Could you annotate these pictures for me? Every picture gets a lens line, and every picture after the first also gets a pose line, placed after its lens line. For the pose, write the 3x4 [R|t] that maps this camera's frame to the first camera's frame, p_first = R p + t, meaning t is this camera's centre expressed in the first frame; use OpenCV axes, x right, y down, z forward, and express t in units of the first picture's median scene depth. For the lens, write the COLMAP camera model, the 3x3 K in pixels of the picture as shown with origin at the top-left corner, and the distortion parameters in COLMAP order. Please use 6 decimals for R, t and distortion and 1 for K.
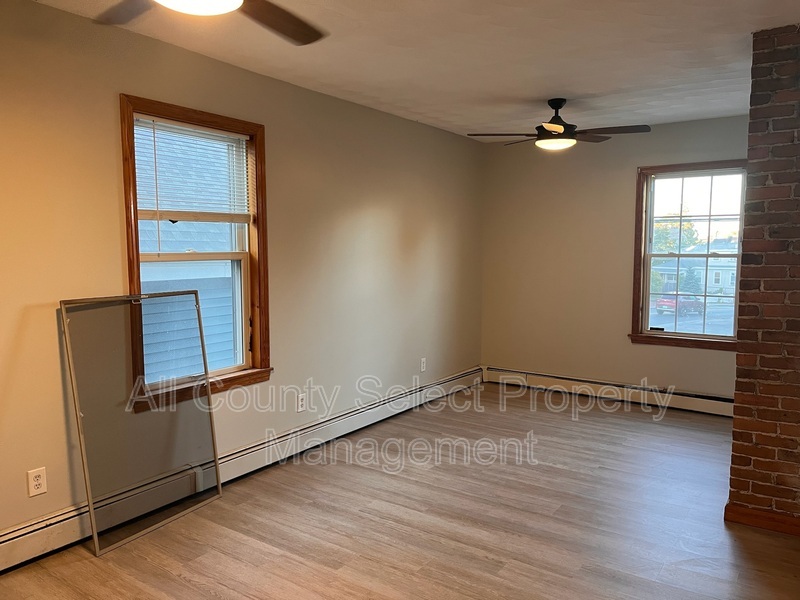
lens RADIAL K [[605.1, 0, 404.8], [0, 605.1, 301.1], [0, 0, 1]] dist [0.069136, 0.000084]
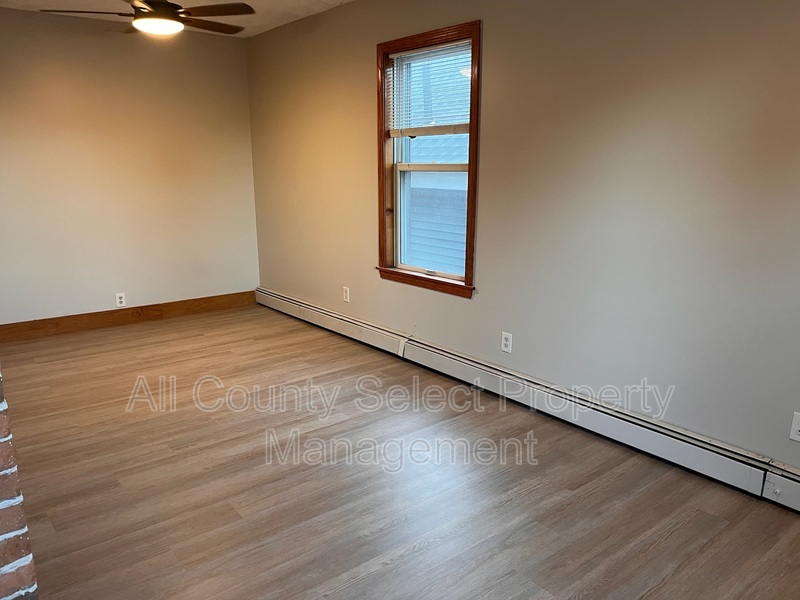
lens RADIAL K [[605.1, 0, 404.8], [0, 605.1, 301.1], [0, 0, 1]] dist [0.069136, 0.000084]
pose [[-0.277838, 0.211309, -0.937099, 0.811831], [-0.091447, 0.965259, 0.244771, -0.106522], [0.956265, 0.153702, -0.248862, 1.299484]]
